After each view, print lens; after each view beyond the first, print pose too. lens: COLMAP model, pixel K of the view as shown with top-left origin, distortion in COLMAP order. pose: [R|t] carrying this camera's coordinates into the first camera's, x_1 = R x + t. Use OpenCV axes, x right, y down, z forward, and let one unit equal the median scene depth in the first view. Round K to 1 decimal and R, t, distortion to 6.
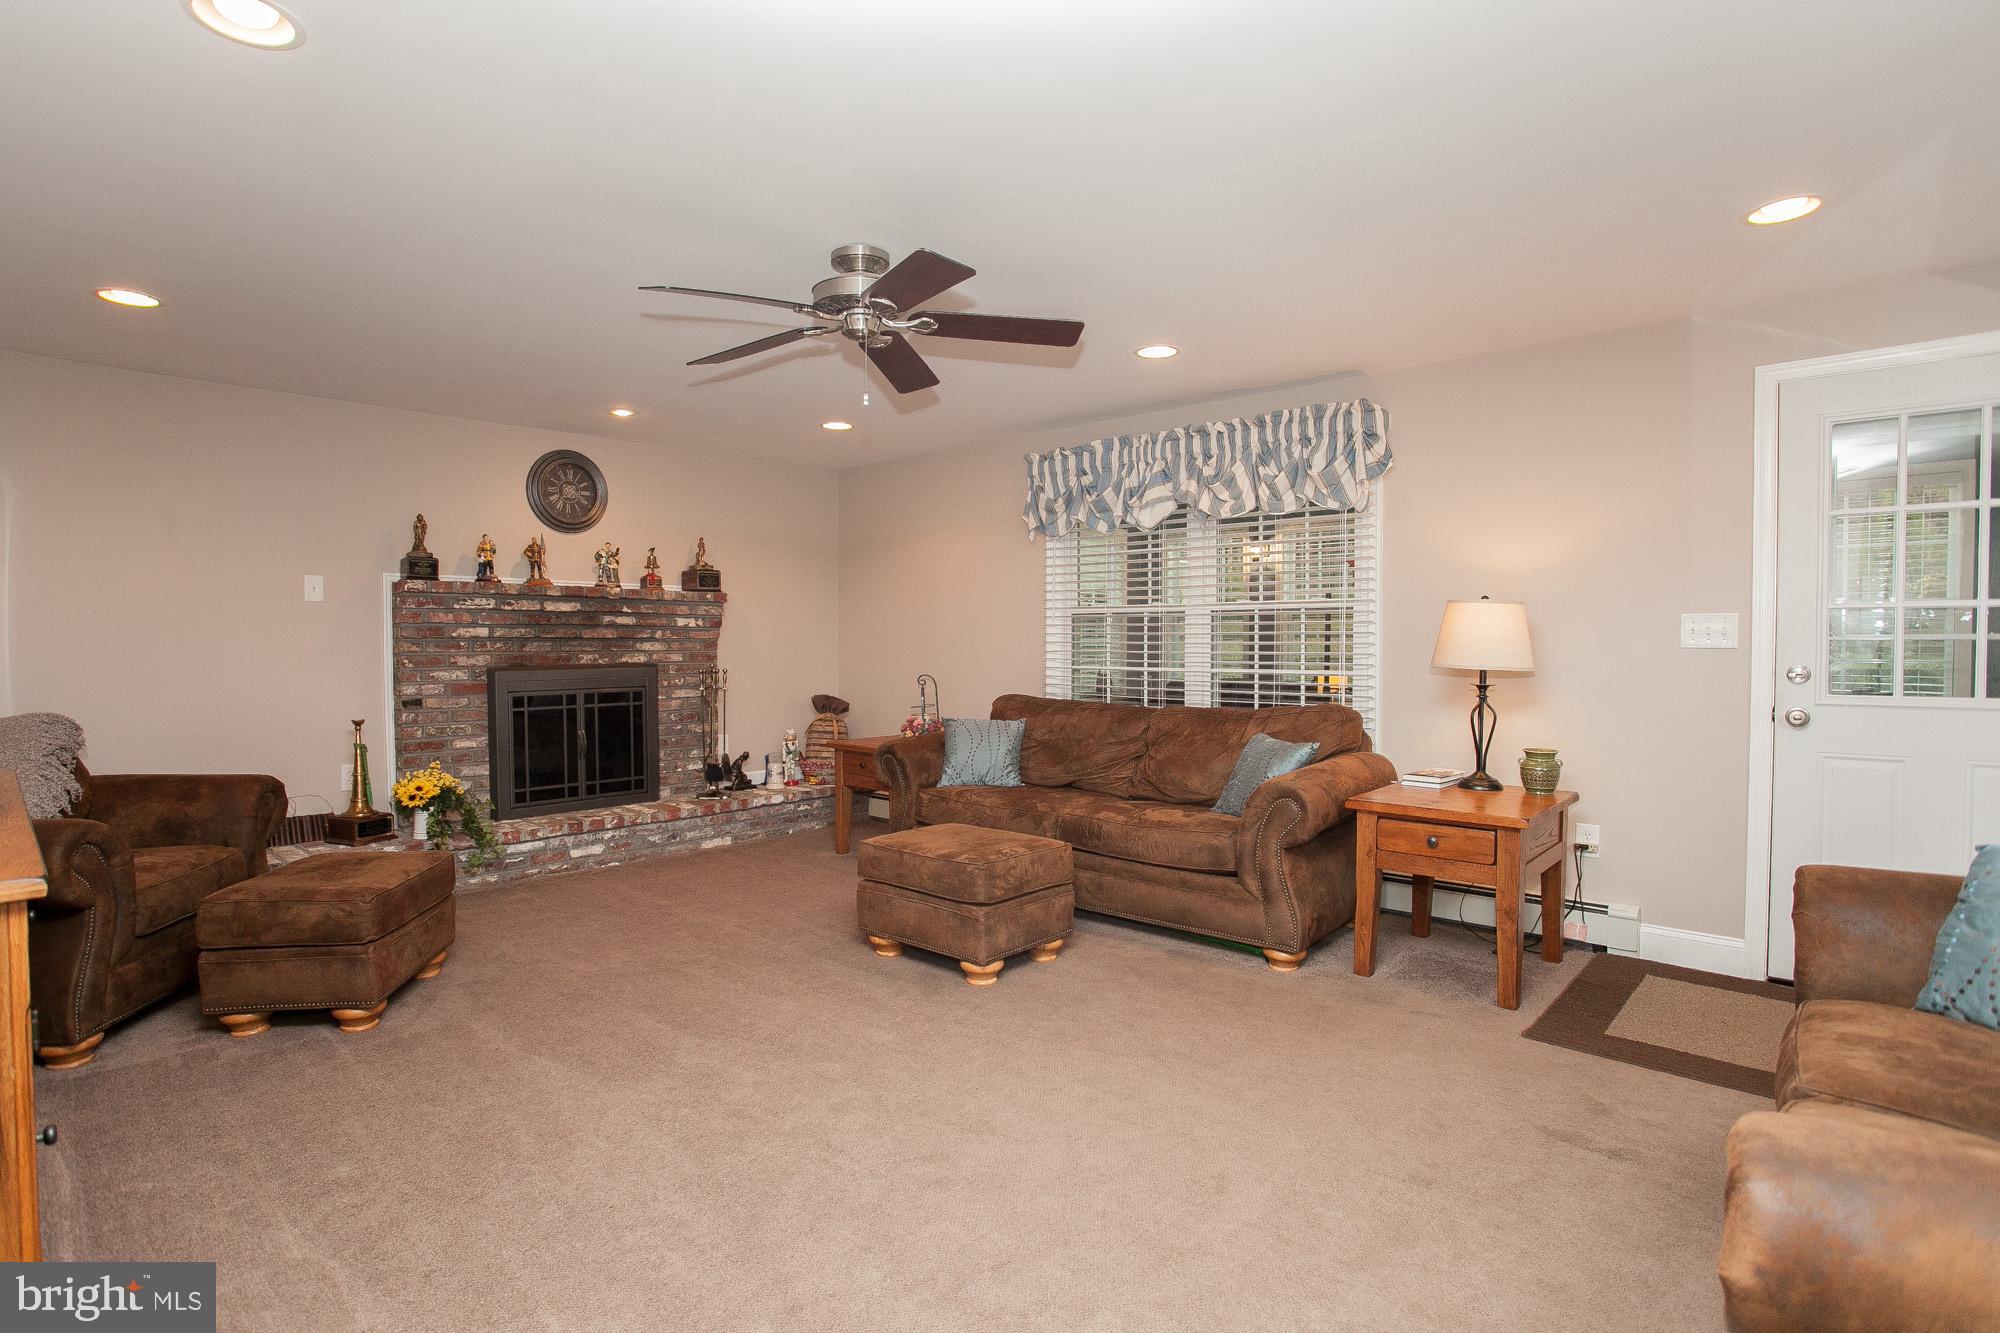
lens RADIAL K [[1005.0, 0, 989.2], [0, 1005.0, 663.2], [0, 0, 1]] dist [-0.081367, 0.035813]
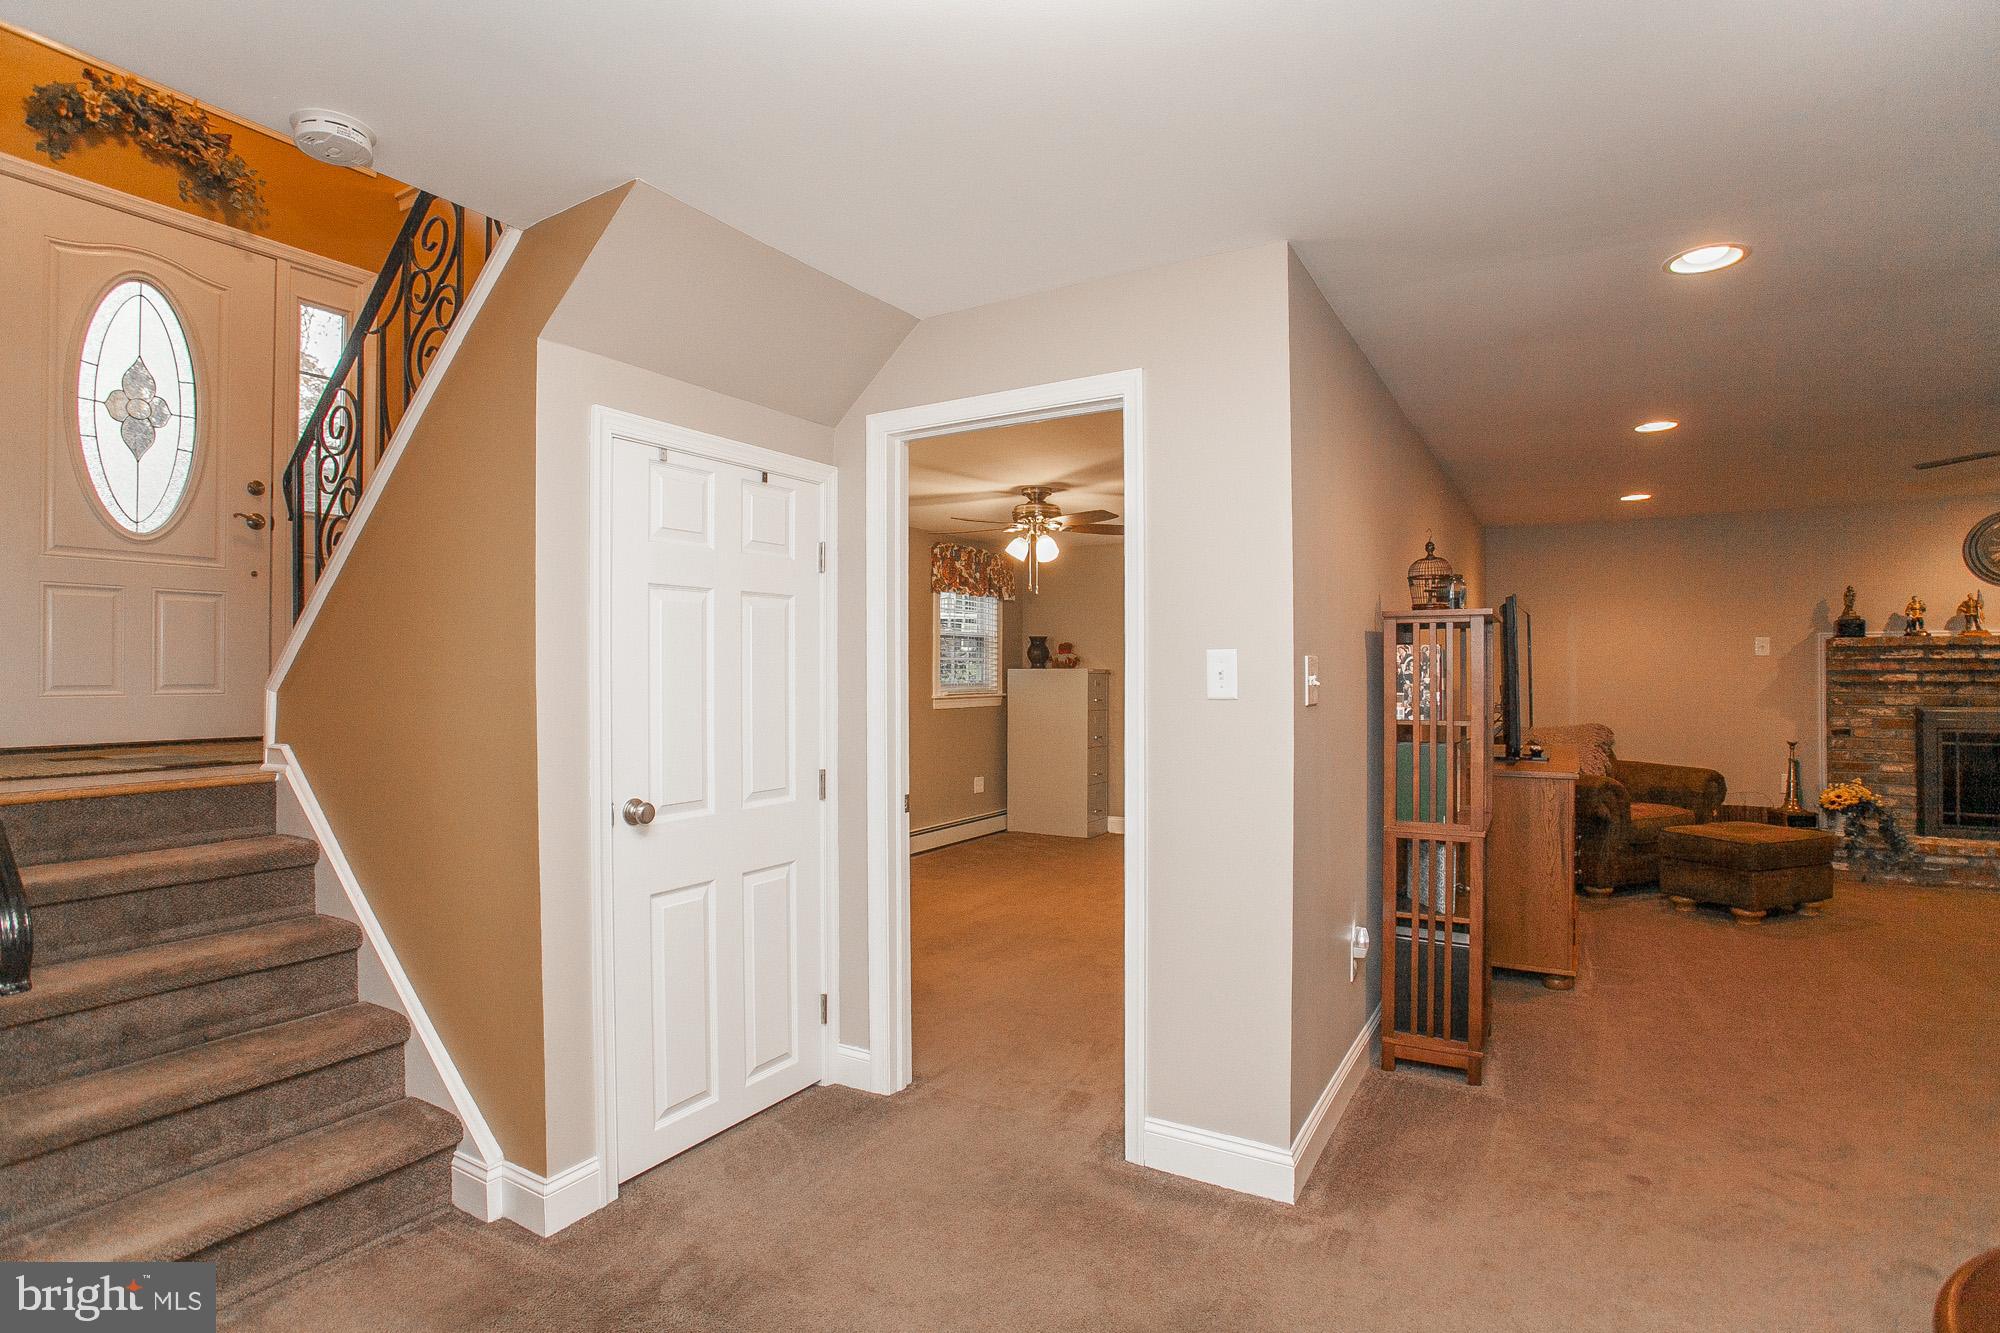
lens RADIAL K [[1005.0, 0, 989.2], [0, 1005.0, 663.2], [0, 0, 1]] dist [-0.081367, 0.035813]
pose [[0.217706, -0.003300, -0.976009, 0.408339], [-0.020148, 0.999766, -0.007874, -0.017802], [0.975806, 0.021379, 0.217589, -0.378103]]
